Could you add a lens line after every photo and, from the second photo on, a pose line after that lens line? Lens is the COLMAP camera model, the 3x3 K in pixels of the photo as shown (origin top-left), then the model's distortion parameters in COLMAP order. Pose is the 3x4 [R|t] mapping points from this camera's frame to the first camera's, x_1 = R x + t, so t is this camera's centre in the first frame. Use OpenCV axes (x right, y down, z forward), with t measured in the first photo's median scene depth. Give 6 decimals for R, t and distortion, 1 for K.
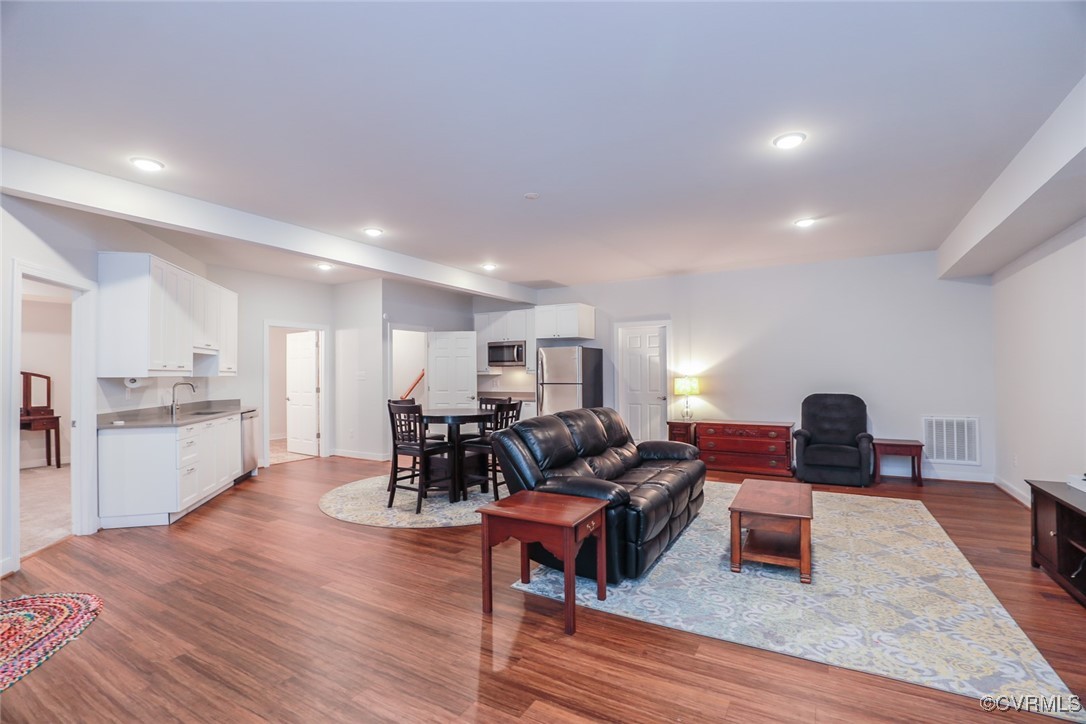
lens RADIAL K [[498.7, 0, 539.0], [0, 498.7, 366.9], [0, 0, 1]] dist [-0.029650, 0.003214]
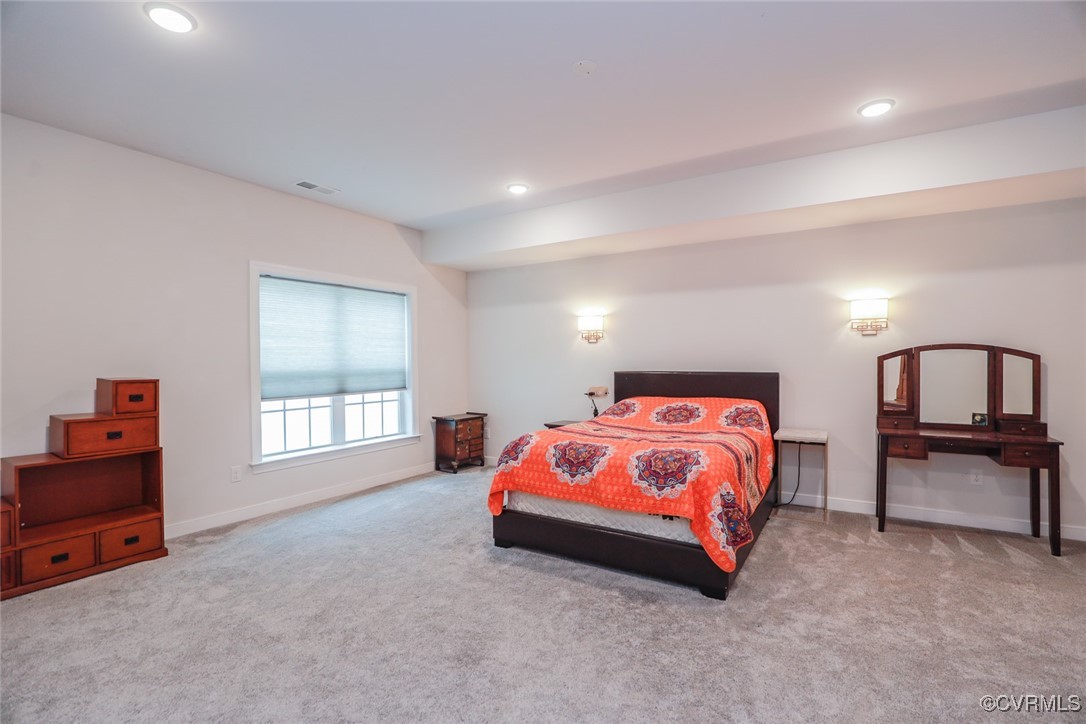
lens RADIAL K [[498.7, 0, 548.5], [0, 498.7, 365.2], [0, 0, 1]] dist [-0.029650, 0.003214]
pose [[-0.007062, 0.016404, -0.999841, -0.522029], [0.020682, 0.999654, 0.016255, 0.012205], [0.999761, -0.020564, -0.007399, 0.516069]]
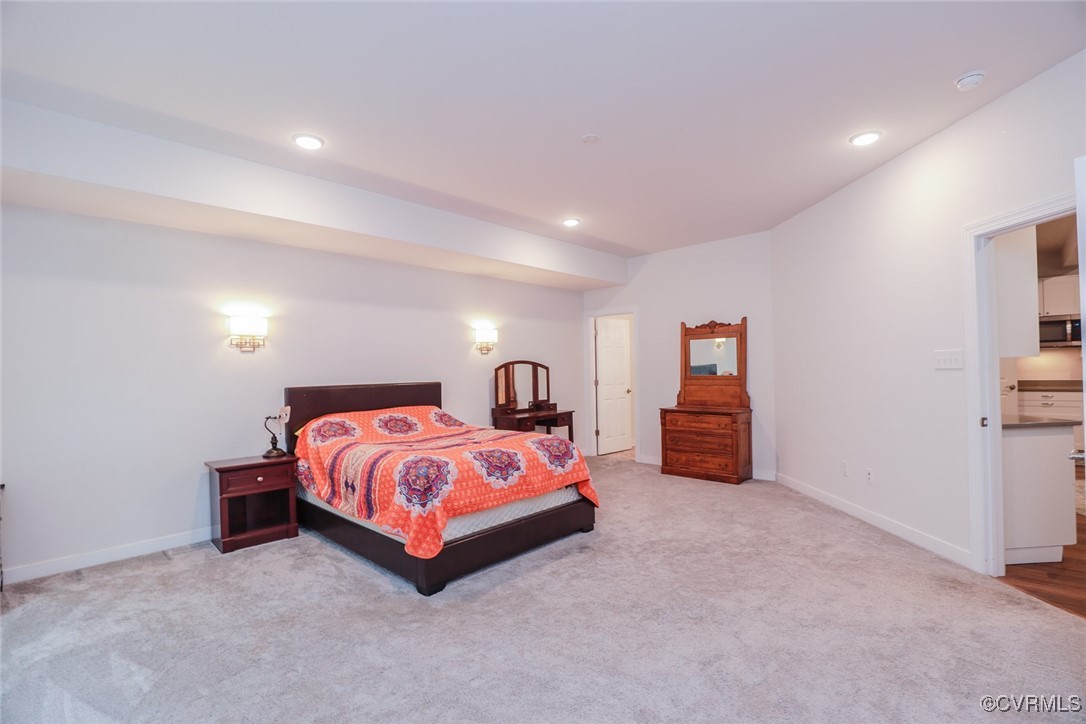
lens RADIAL K [[498.7, 0, 550.8], [0, 498.7, 361.0], [0, 0, 1]] dist [-0.029650, 0.003214]
pose [[0.979503, -0.016134, -0.200781, -0.821152], [0.016876, 0.999856, 0.001986, 0.007052], [0.200720, -0.005333, 0.979634, 0.091096]]
